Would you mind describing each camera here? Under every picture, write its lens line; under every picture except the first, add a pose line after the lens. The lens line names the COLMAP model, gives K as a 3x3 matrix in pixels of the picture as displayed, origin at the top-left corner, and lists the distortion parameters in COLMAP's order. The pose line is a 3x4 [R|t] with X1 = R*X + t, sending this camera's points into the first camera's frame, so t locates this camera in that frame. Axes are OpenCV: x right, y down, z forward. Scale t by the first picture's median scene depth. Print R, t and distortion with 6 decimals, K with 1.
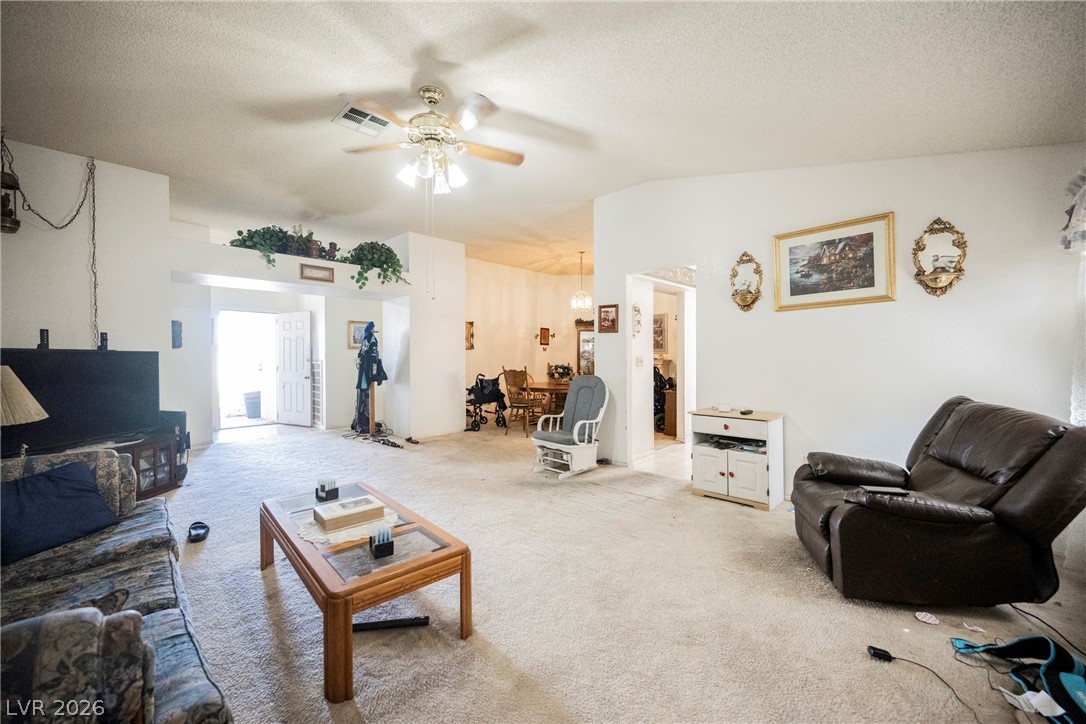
lens RADIAL K [[421.2, 0, 547.1], [0, 421.2, 360.5], [0, 0, 1]] dist [-0.001040, -0.000134]
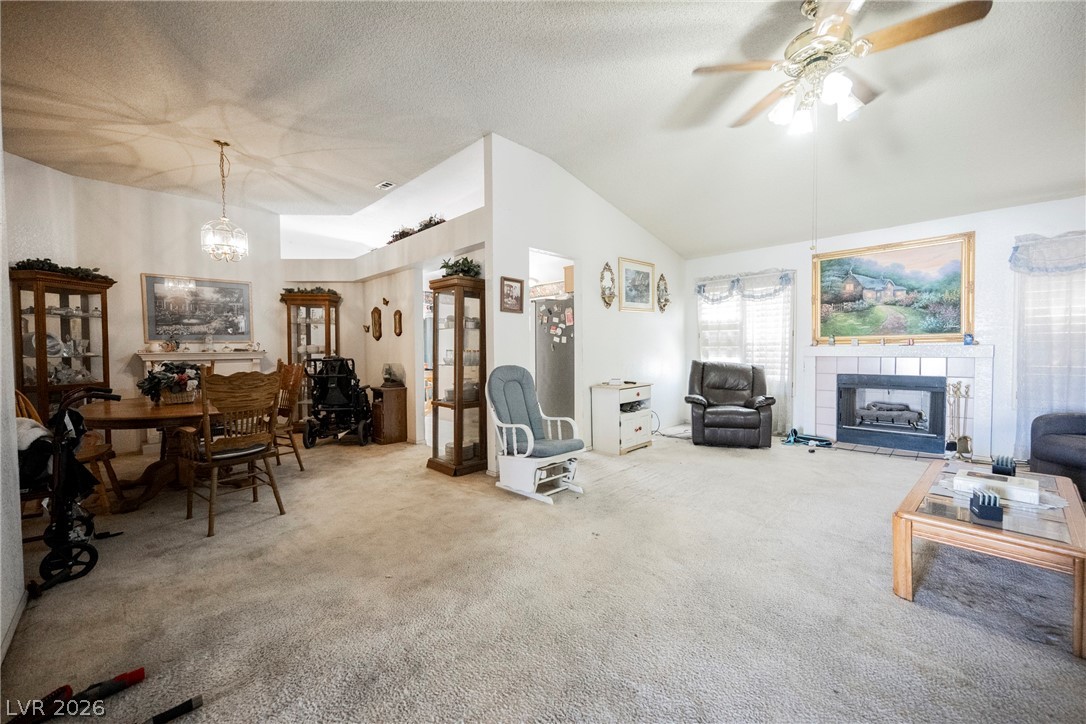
lens RADIAL K [[421.2, 0, 547.1], [0, 421.2, 360.5], [0, 0, 1]] dist [-0.001040, -0.000134]
pose [[0.021847, -0.028315, 0.999360, -0.569715], [0.020647, 0.999398, 0.027864, 0.004613], [-0.999548, 0.020025, 0.022419, 0.778975]]
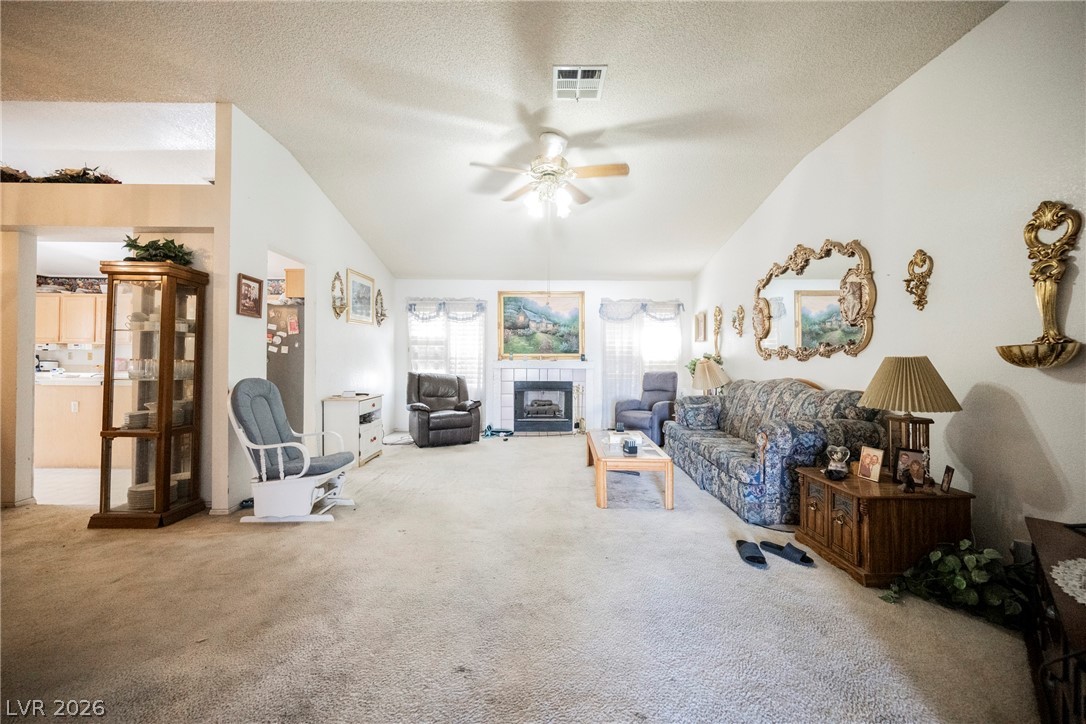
lens RADIAL K [[420.3, 0, 545.0], [0, 420.3, 358.8], [0, 0, 1]] dist [-0.001496, -0.000151]
pose [[-0.700218, 0.001070, 0.713928, -0.589134], [0.003906, 0.999990, 0.002332, 0.003700], [-0.713918, 0.004422, -0.700215, 0.967512]]
